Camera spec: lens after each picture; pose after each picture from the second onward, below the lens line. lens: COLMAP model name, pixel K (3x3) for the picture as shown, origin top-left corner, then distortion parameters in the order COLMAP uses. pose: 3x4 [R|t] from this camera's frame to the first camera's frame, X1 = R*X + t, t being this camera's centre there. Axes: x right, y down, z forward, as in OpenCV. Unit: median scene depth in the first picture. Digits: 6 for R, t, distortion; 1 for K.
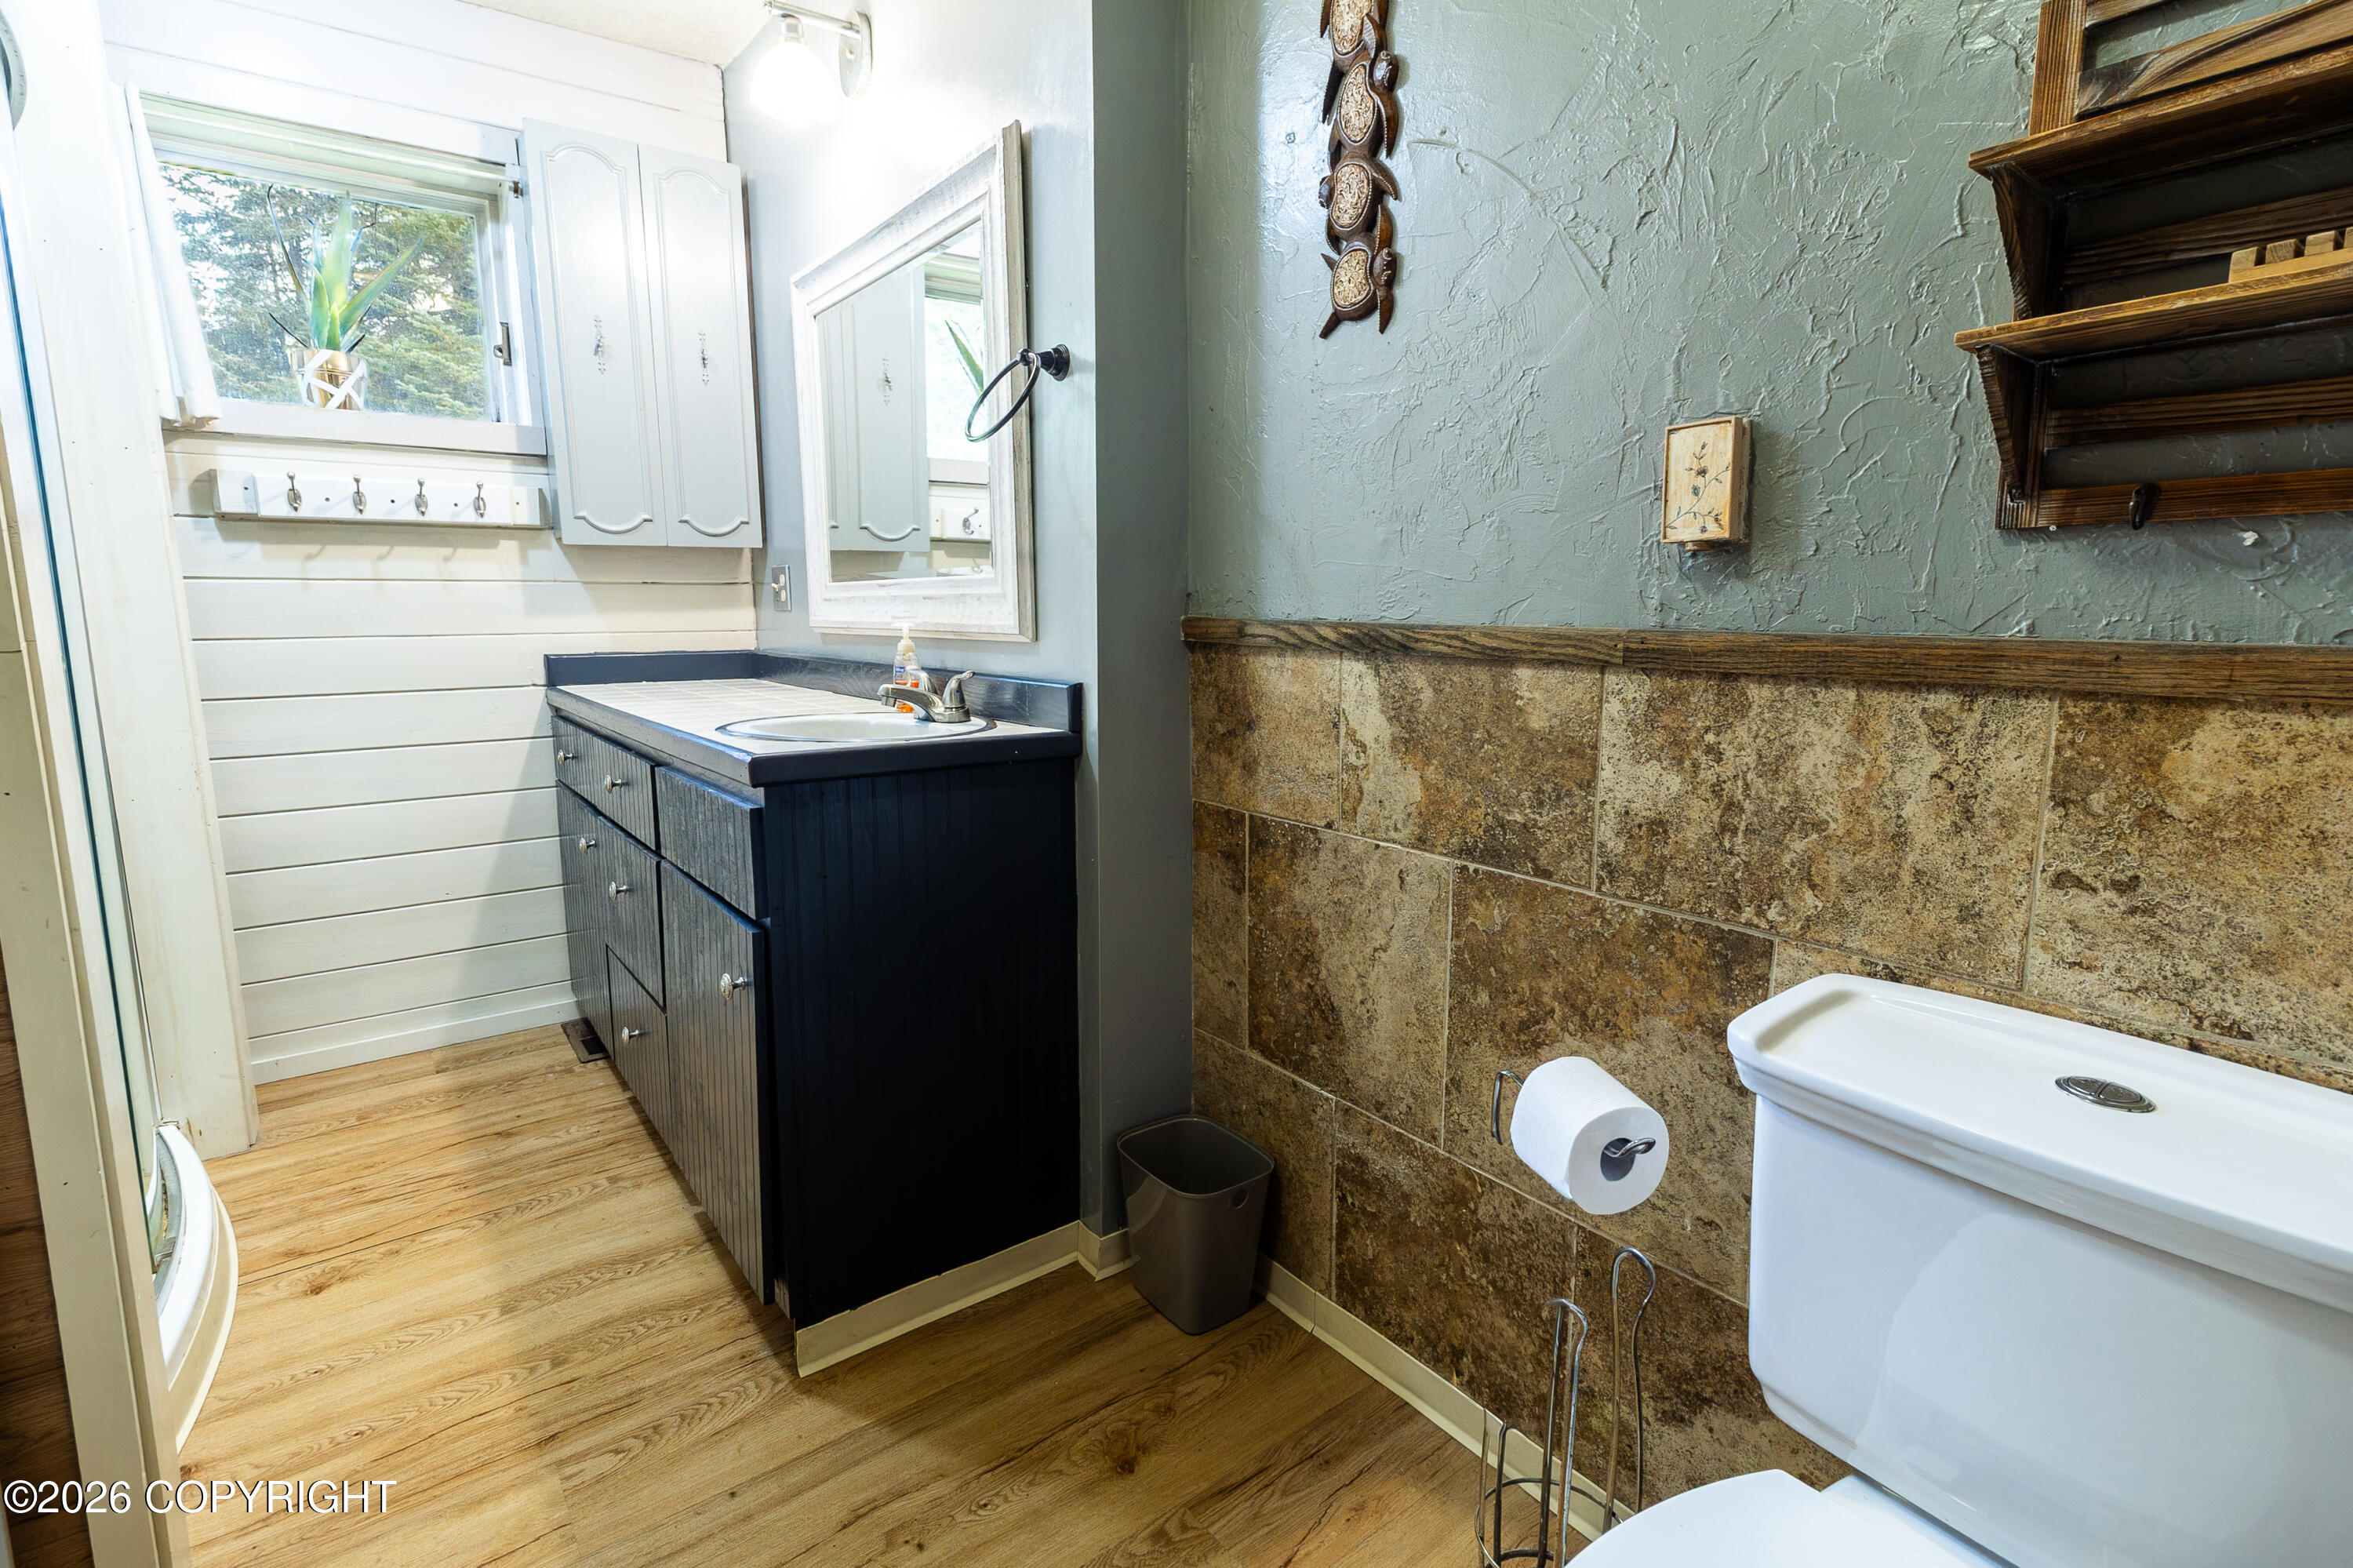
lens RADIAL K [[1089.8, 0, 1167.6], [0, 1089.8, 751.7], [0, 0, 1]] dist [0.000024, 0.000645]
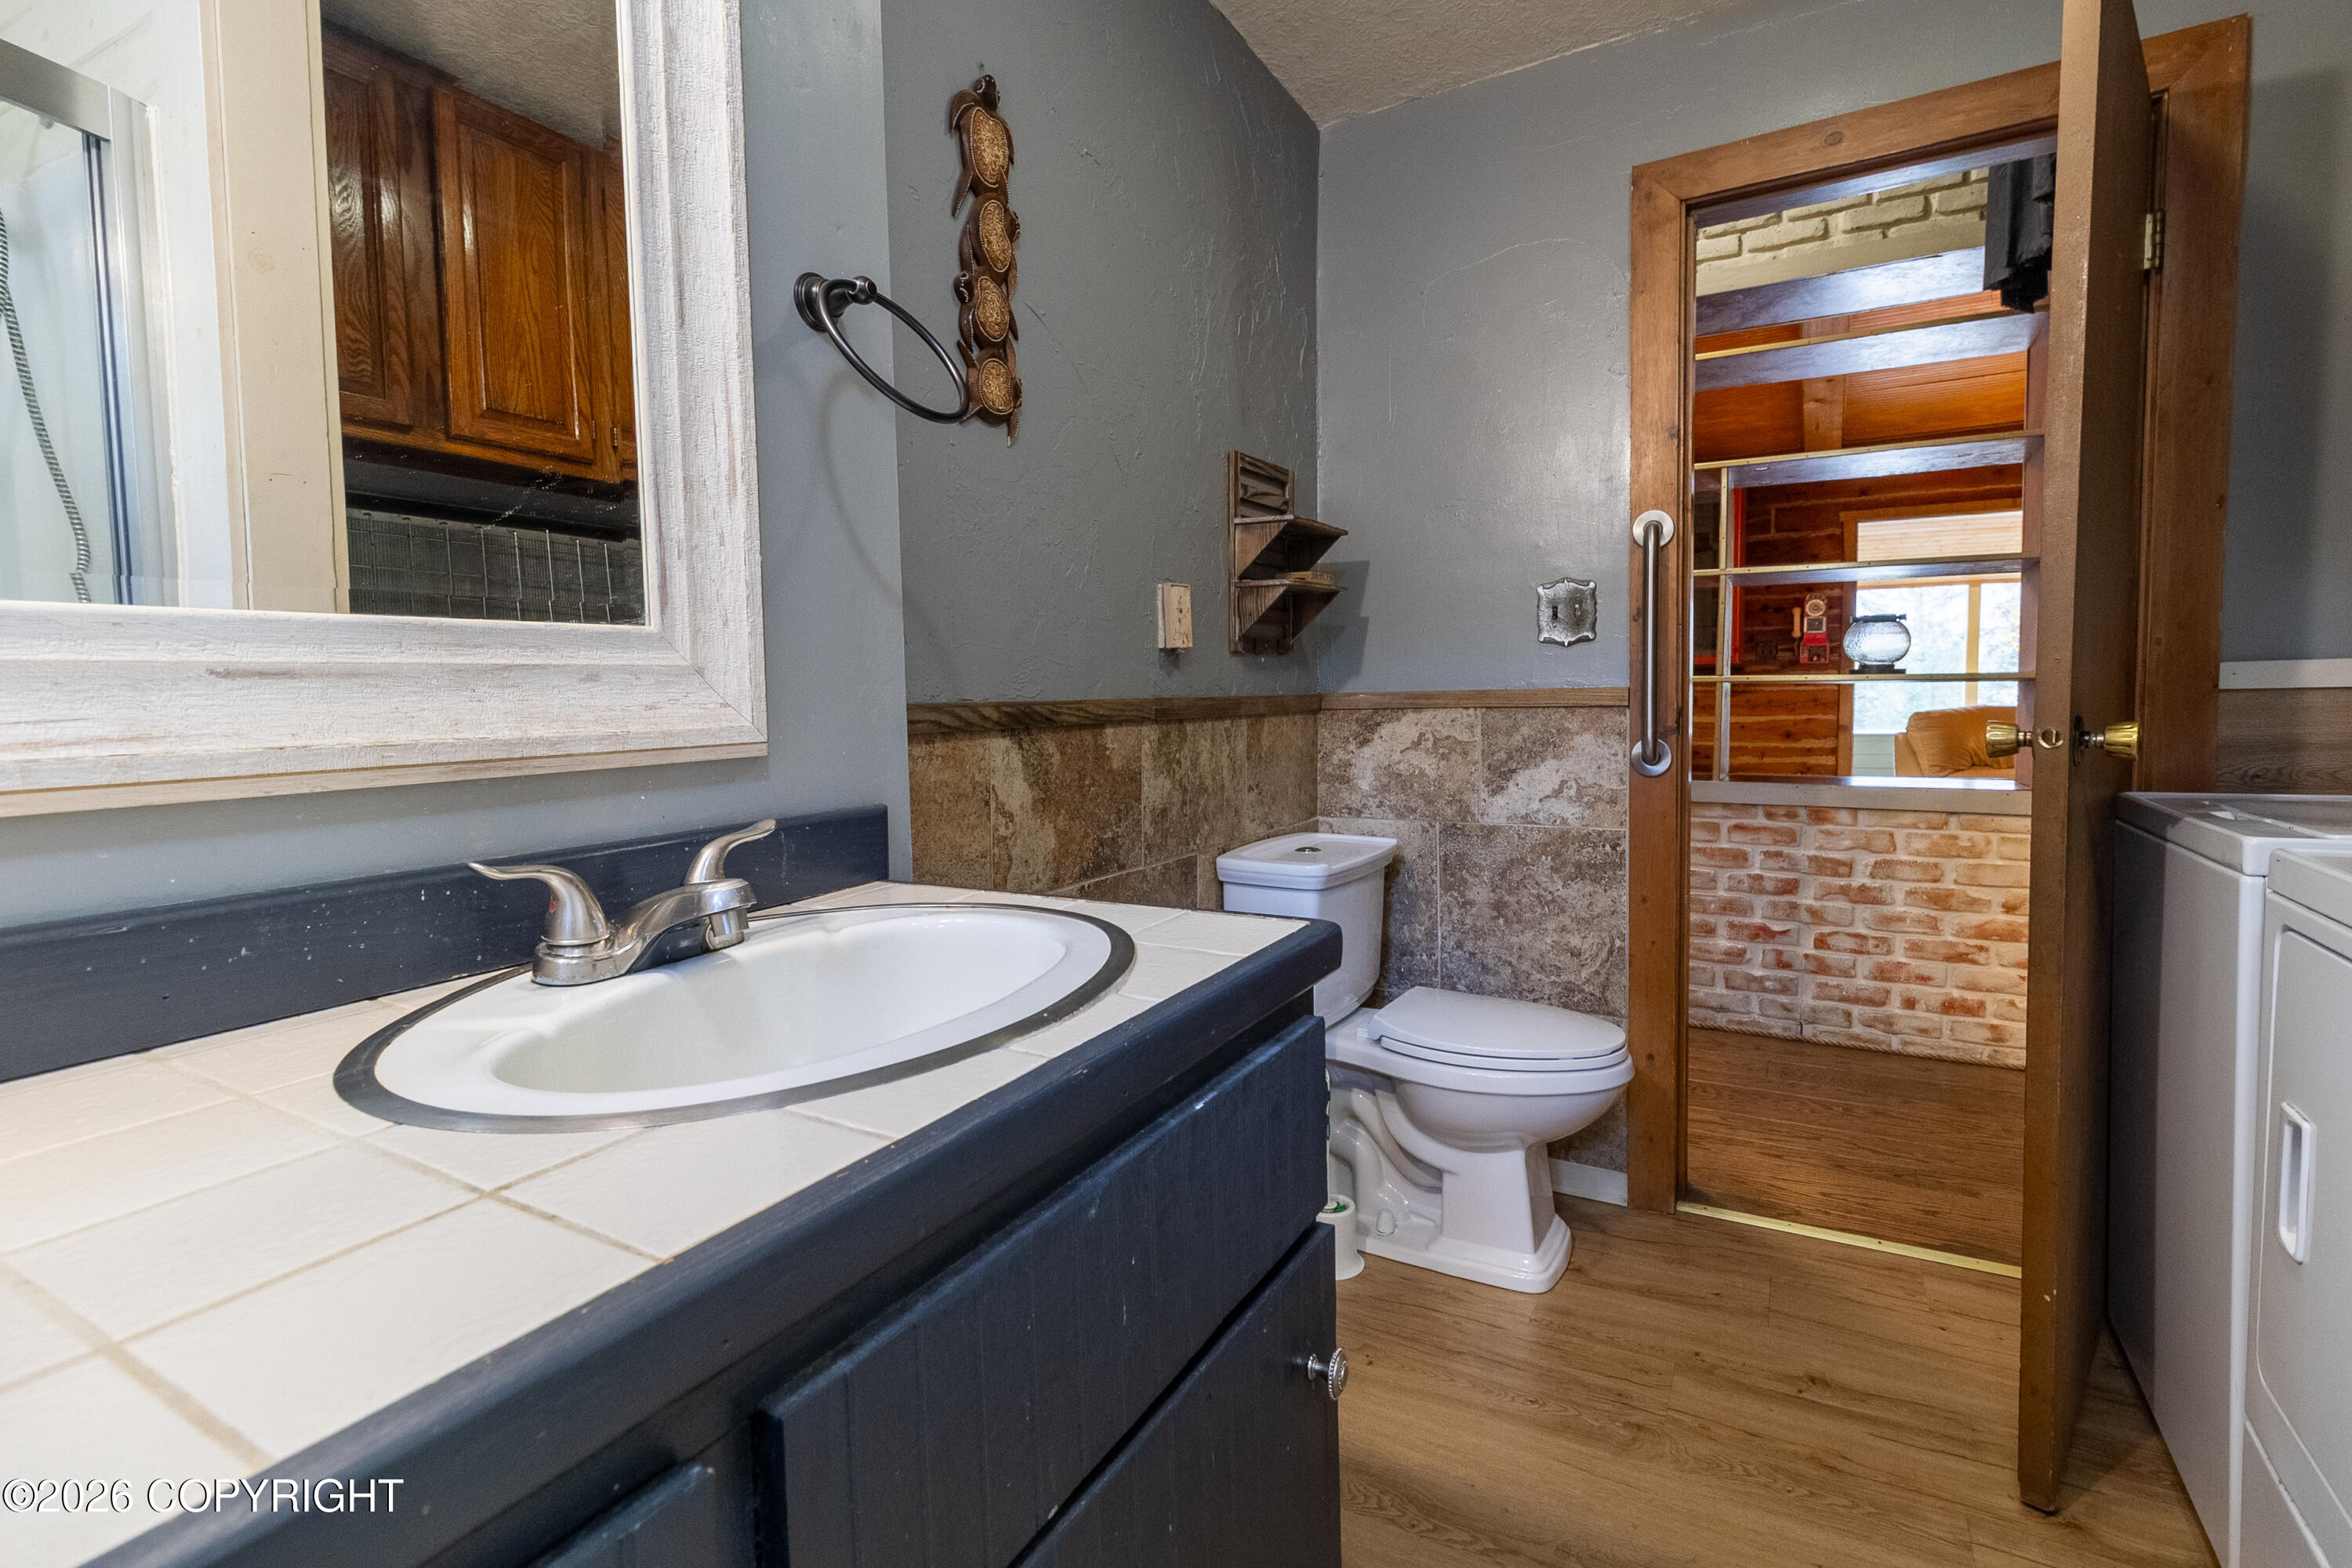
lens RADIAL K [[1089.3, 0, 1167.1], [0, 1089.3, 751.7], [0, 0, 1]] dist [0.000024, 0.000645]
pose [[-0.376904, -0.051612, 0.924813, -1.007684], [0.139857, 0.983828, 0.111903, -0.192718], [-0.915633, 0.171518, -0.363590, 1.439831]]
